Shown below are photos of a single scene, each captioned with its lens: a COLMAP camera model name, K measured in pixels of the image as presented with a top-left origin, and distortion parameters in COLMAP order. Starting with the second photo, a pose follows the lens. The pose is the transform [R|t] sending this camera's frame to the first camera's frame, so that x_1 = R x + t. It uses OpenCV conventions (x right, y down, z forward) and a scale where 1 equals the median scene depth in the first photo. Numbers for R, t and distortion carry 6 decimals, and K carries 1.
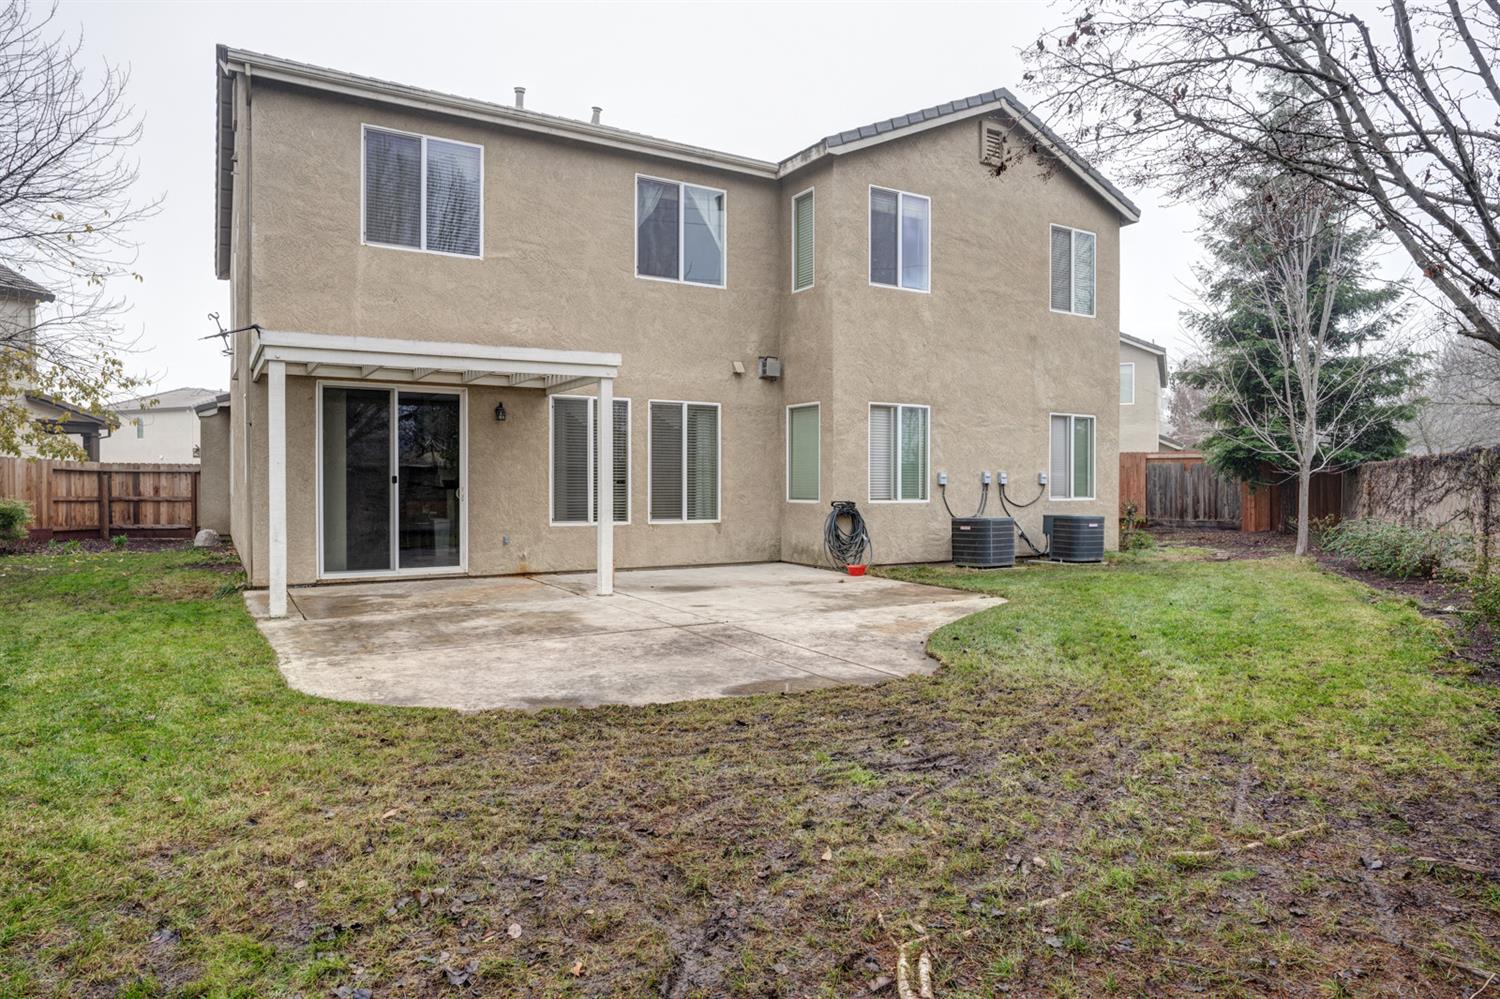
lens RADIAL K [[898.5, 0, 776.6], [0, 898.5, 478.7], [0, 0, 1]] dist [0.023104, -0.000020]
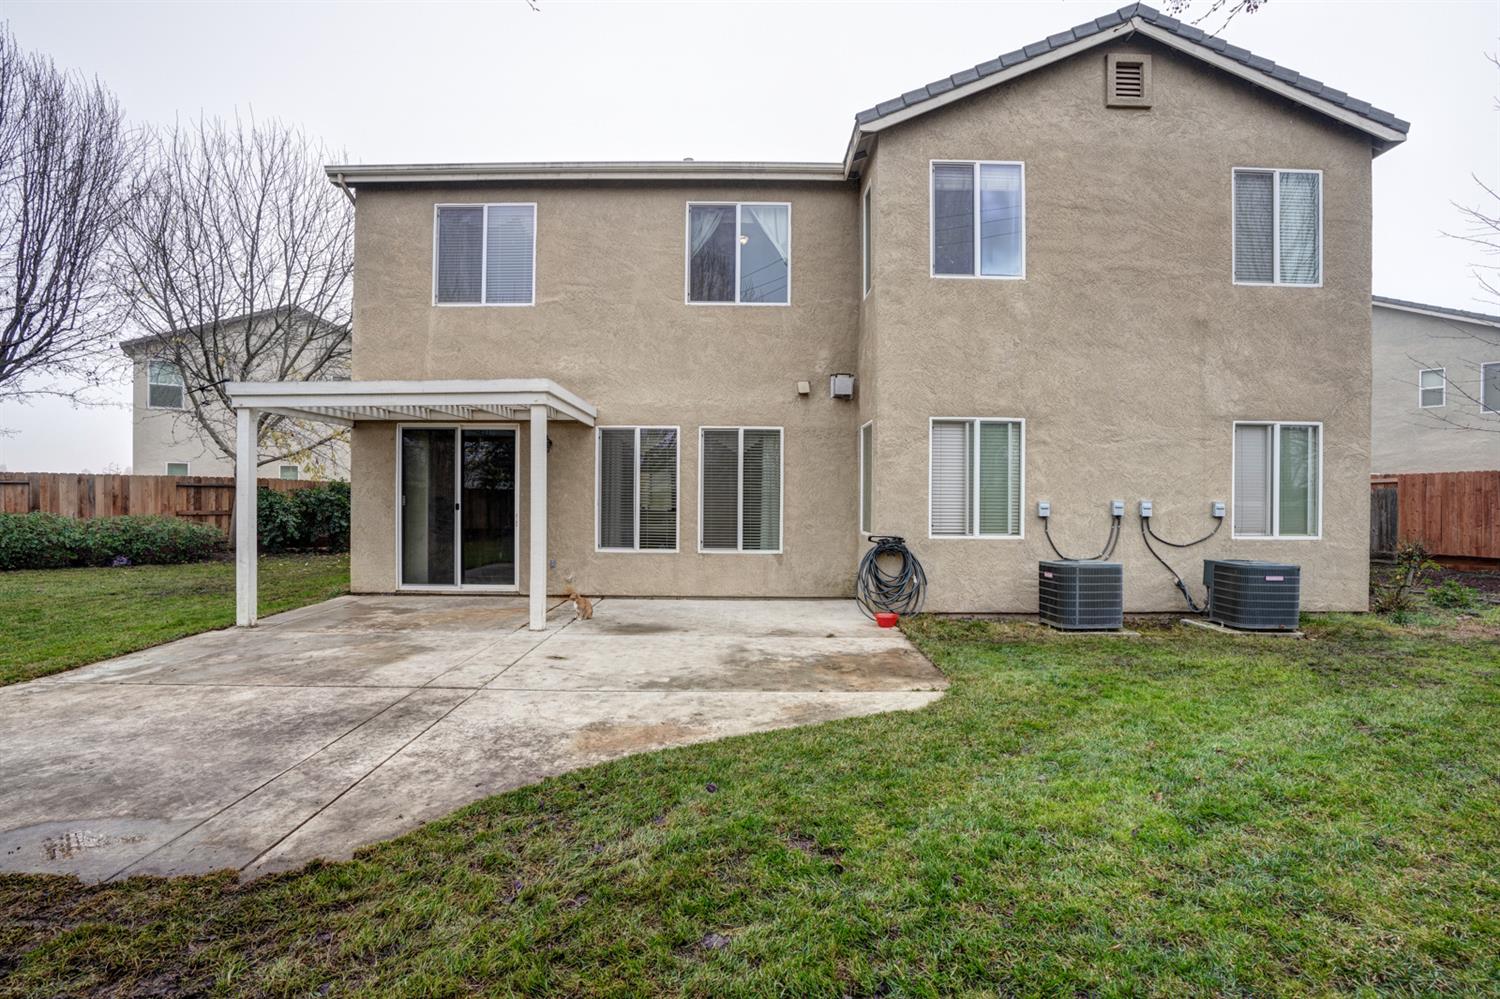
lens RADIAL K [[716.2, 0, 747.7], [0, 716.2, 497.8], [0, 0, 1]] dist [-0.046826, 0.022930]
pose [[0.859914, 0.004187, -0.510421, 0.290487], [-0.003118, 0.999991, 0.002950, -0.011601], [0.510429, -0.000945, 0.859920, 0.337260]]
